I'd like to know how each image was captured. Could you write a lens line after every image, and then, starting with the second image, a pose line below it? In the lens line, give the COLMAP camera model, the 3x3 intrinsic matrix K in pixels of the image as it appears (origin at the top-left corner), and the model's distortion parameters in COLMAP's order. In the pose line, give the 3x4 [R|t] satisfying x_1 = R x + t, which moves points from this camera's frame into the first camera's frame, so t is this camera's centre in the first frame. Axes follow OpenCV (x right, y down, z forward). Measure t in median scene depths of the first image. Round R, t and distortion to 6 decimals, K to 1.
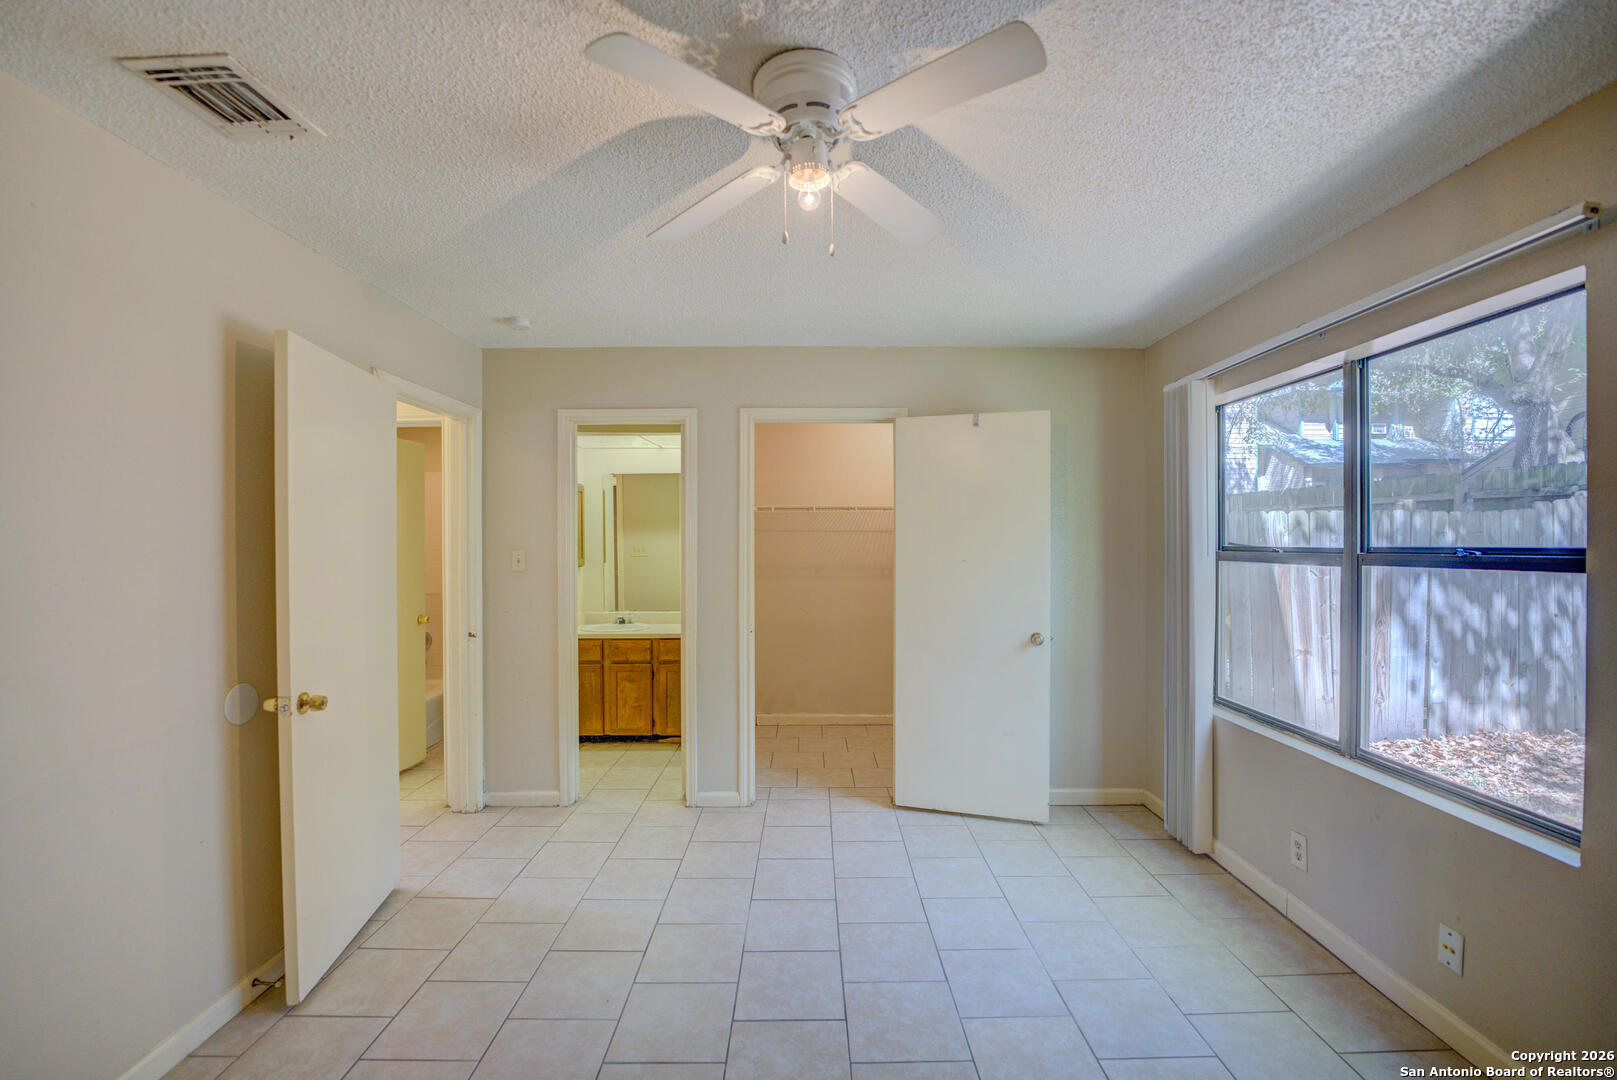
lens RADIAL K [[674.4, 0, 808.5], [0, 674.4, 540.0], [0, 0, 1]] dist [-0.020750, 0.000099]
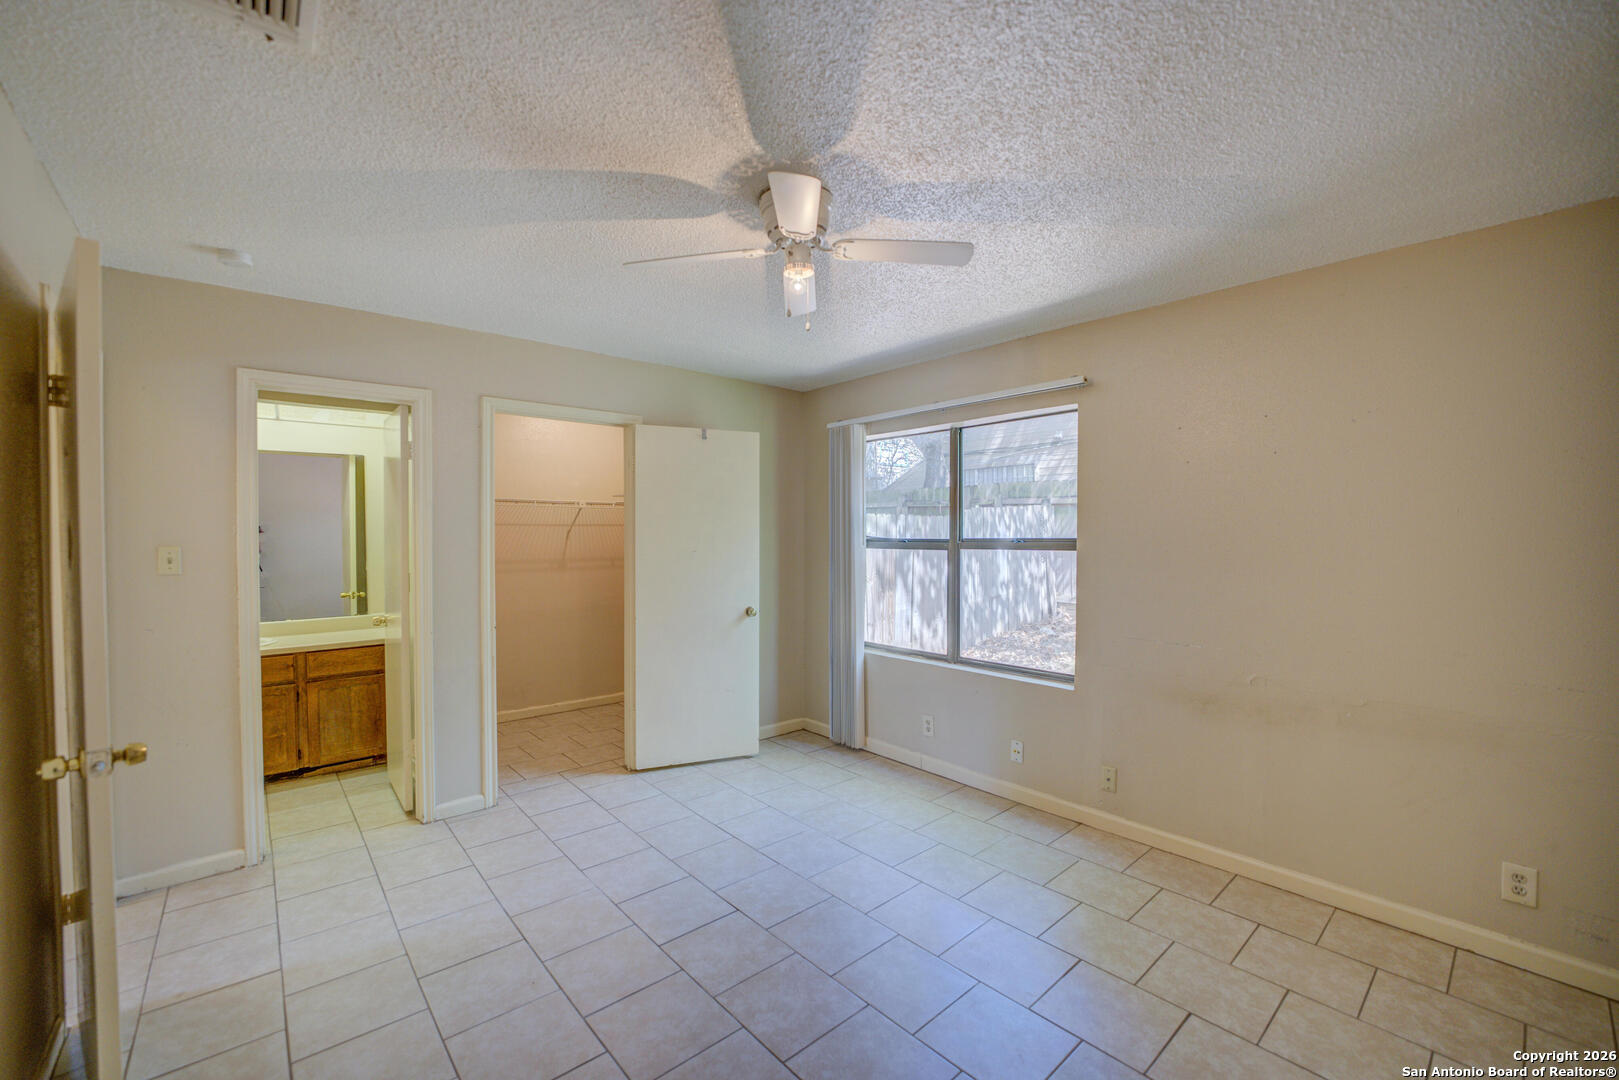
lens RADIAL K [[662.9, 0, 809.5], [0, 662.9, 540.0], [0, 0, 1]] dist [-0.021345, 0.000567]
pose [[0.756194, -0.005059, 0.654327, -0.382810], [-0.001884, 0.999949, 0.009909, -0.000753], [-0.654344, -0.008726, 0.756146, -0.019794]]
